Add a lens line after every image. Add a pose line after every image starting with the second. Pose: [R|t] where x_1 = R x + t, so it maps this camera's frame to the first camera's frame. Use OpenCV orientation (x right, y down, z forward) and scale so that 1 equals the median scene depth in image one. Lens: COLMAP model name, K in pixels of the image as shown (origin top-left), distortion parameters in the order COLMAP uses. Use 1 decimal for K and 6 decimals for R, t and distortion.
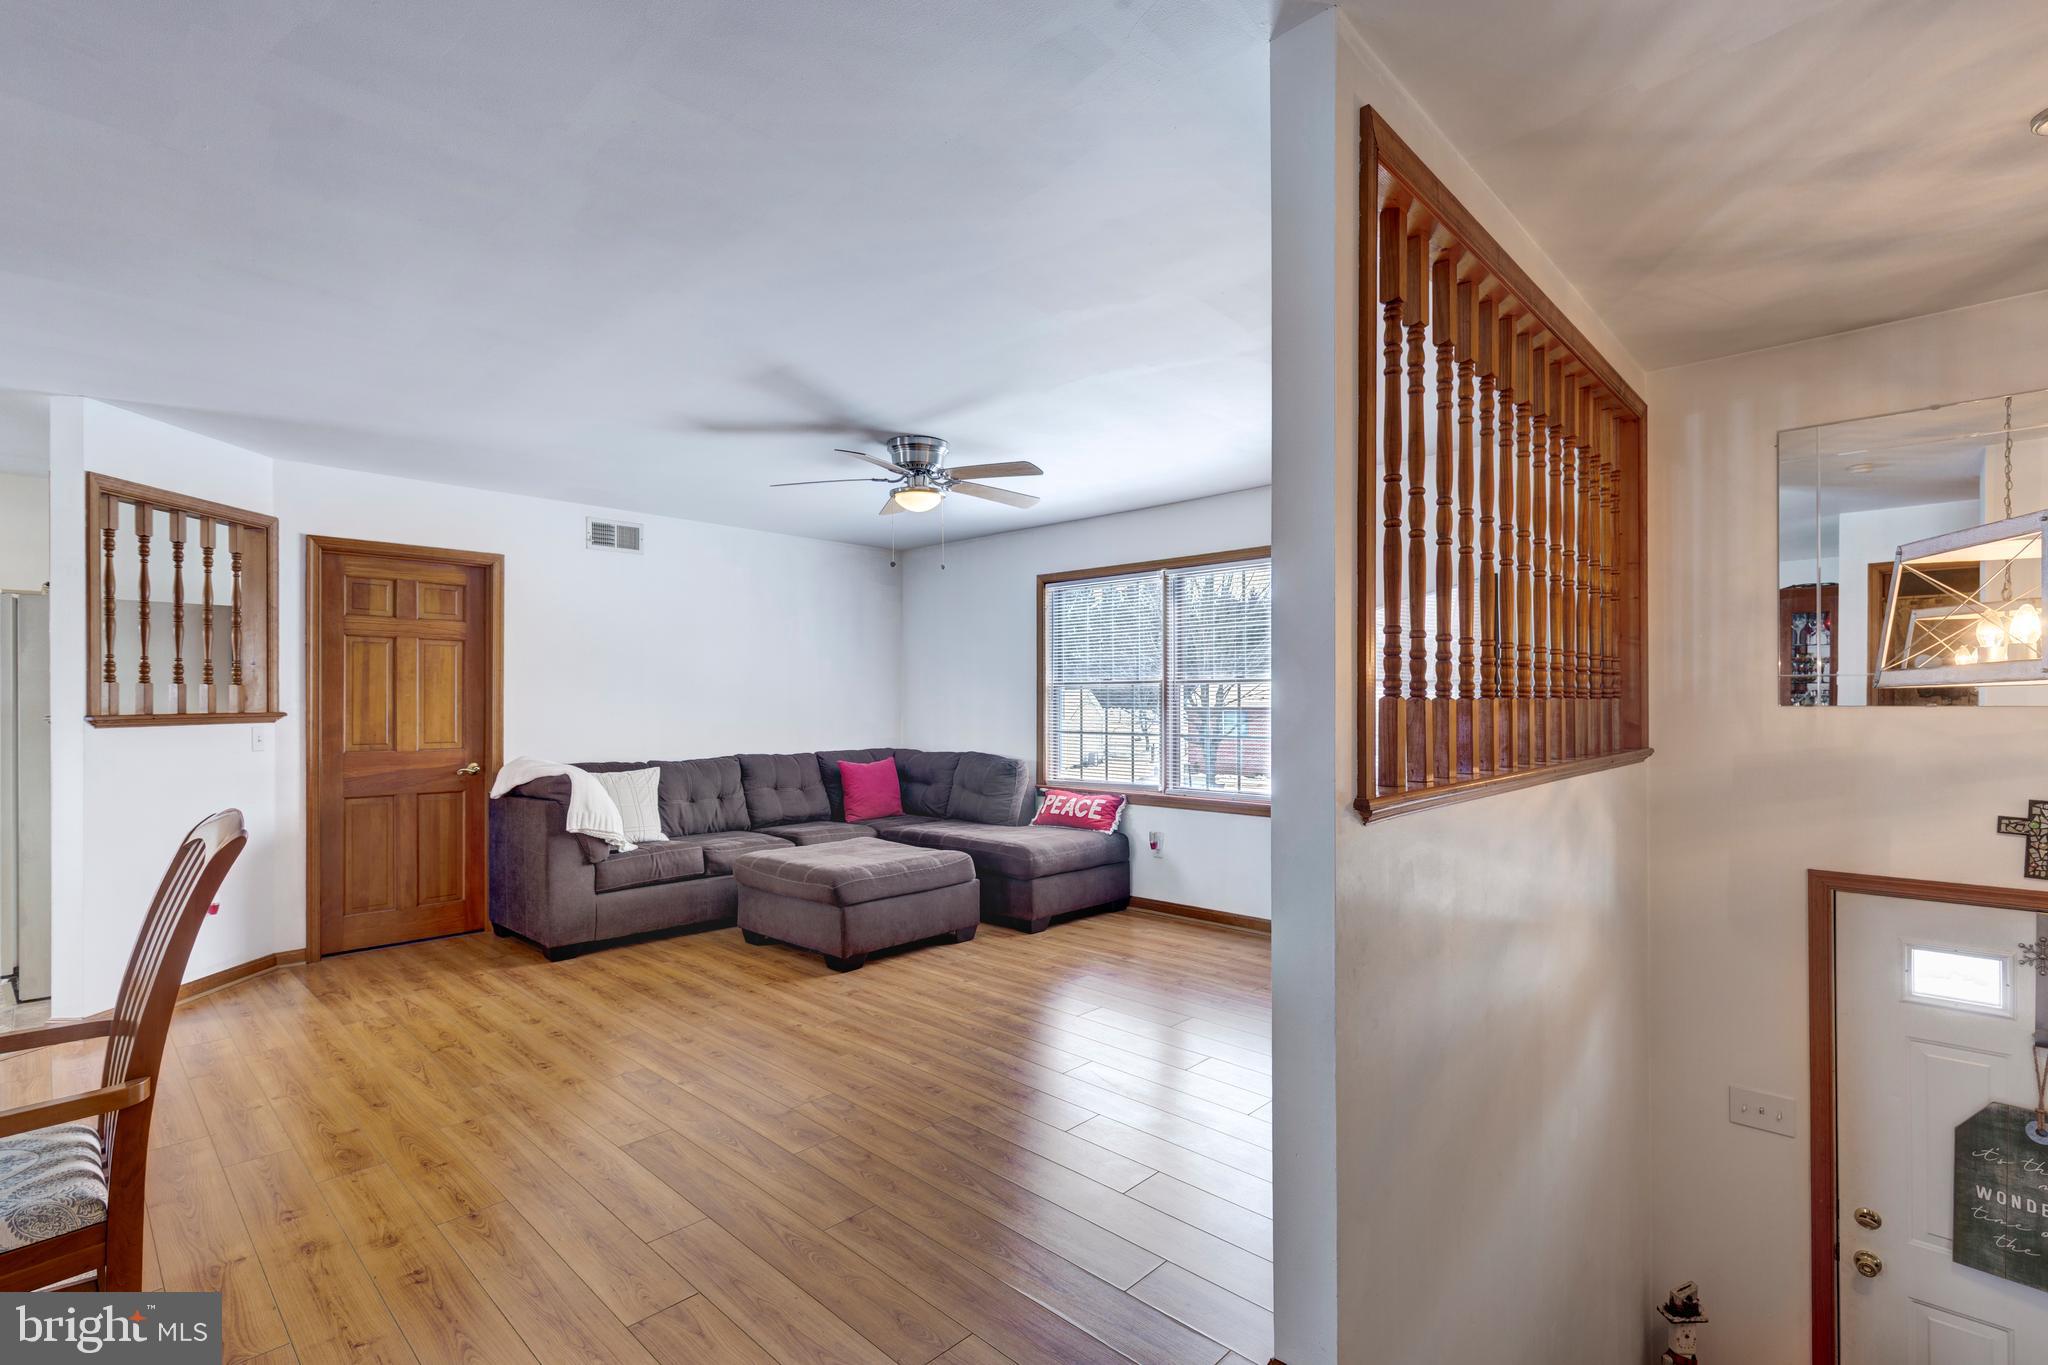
lens RADIAL K [[937.8, 0, 1041.6], [0, 937.8, 698.2], [0, 0, 1]] dist [0.004236, -0.002718]
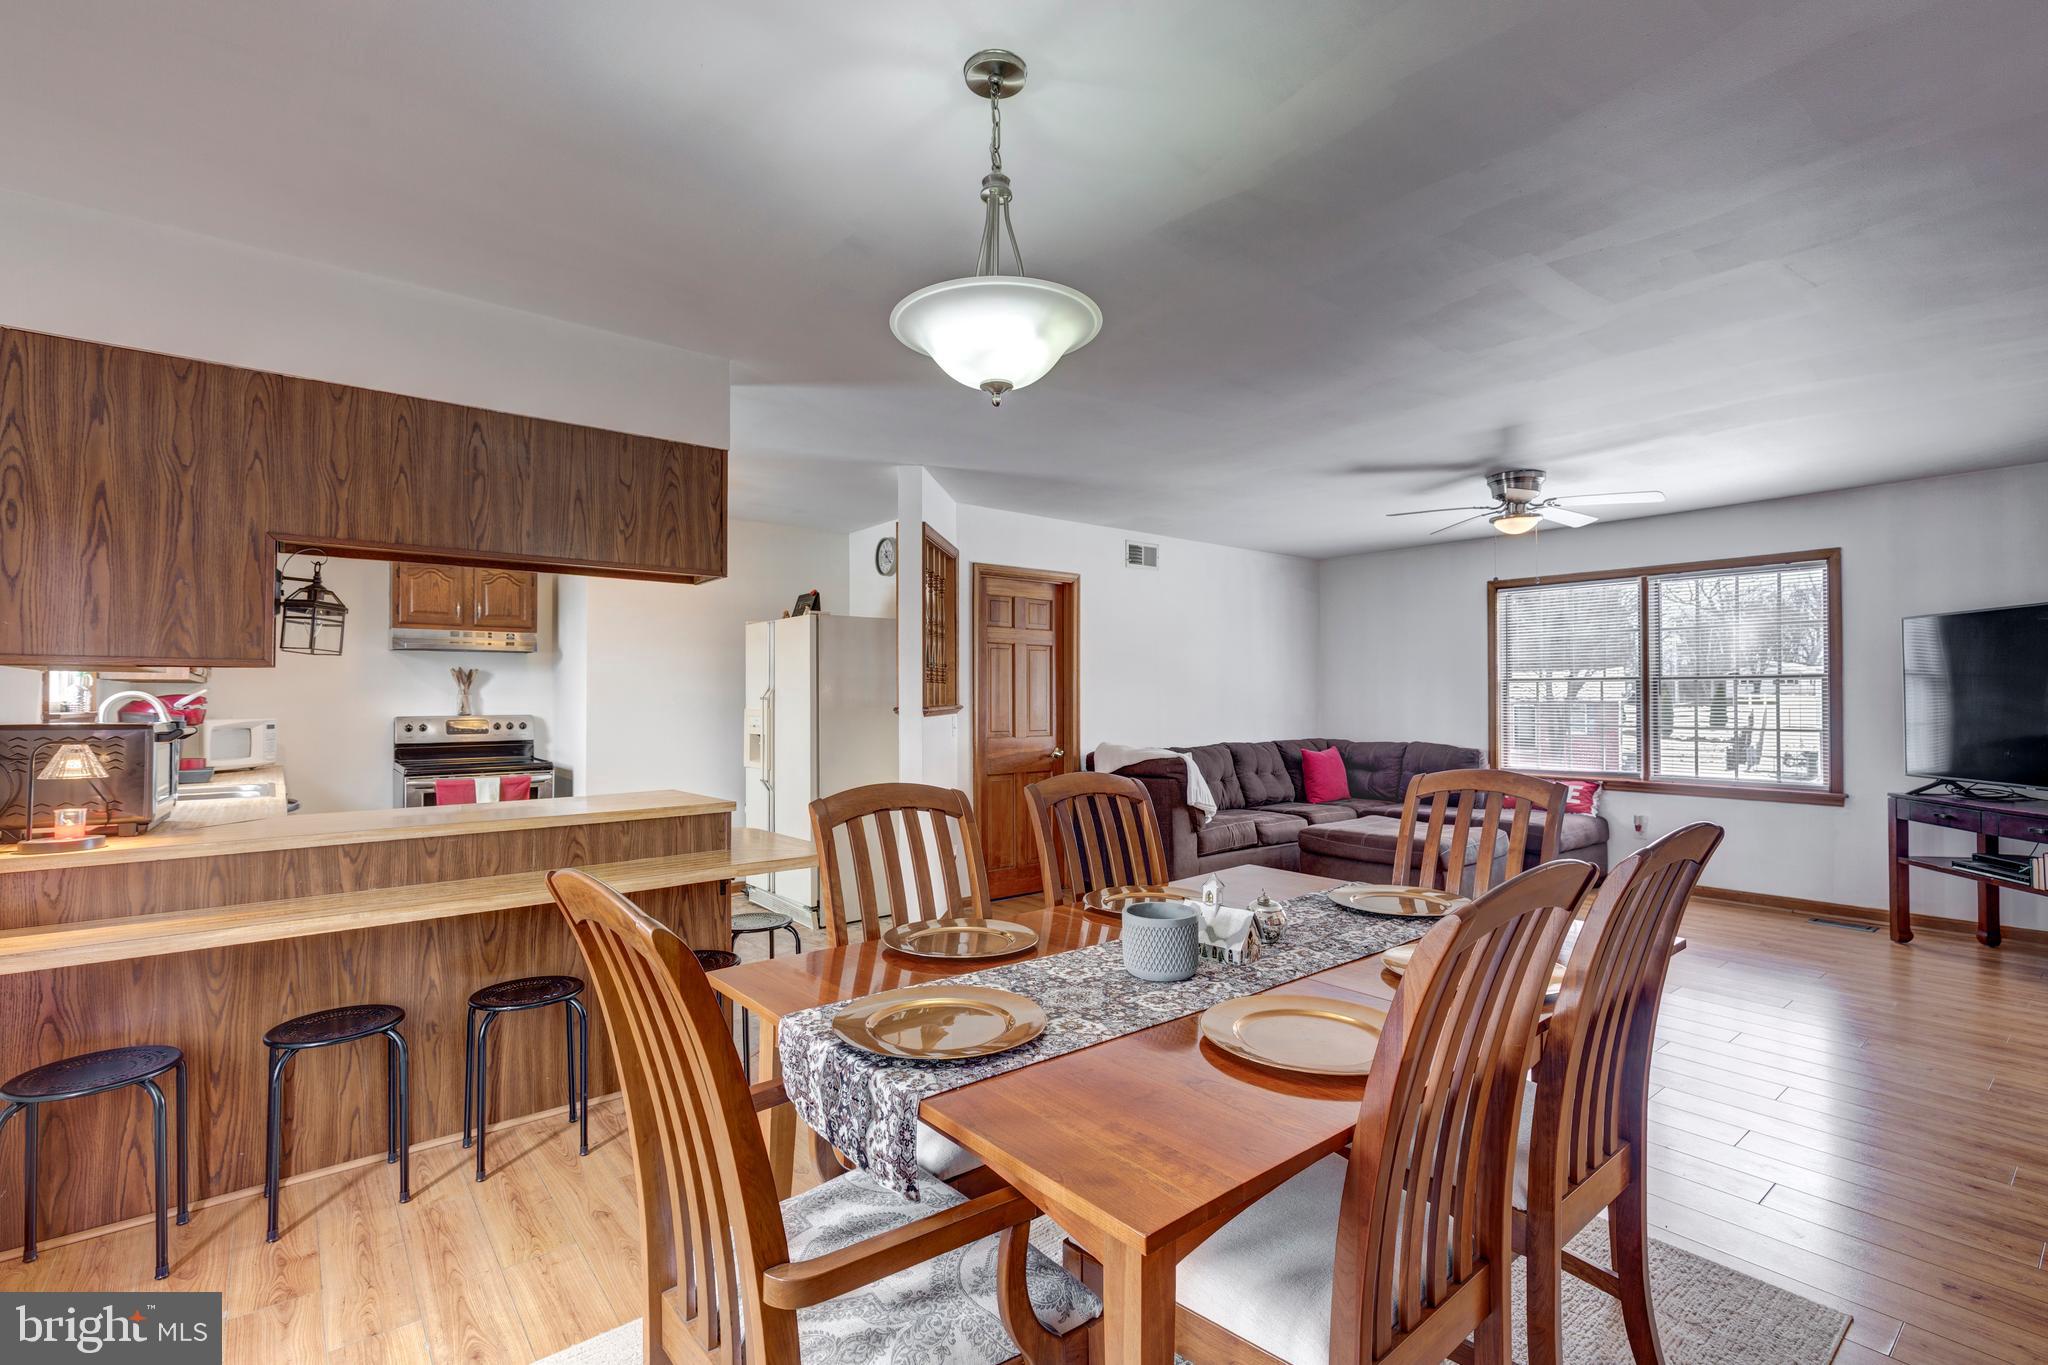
lens RADIAL K [[937.8, 0, 1033.1], [0, 937.8, 679.9], [0, 0, 1]] dist [0.004236, -0.002718]
pose [[0.990806, -0.003157, -0.135255, -0.545798], [0.000878, 0.999857, -0.016907, 0.002614], [0.135289, 0.016633, 0.990667, -0.226620]]
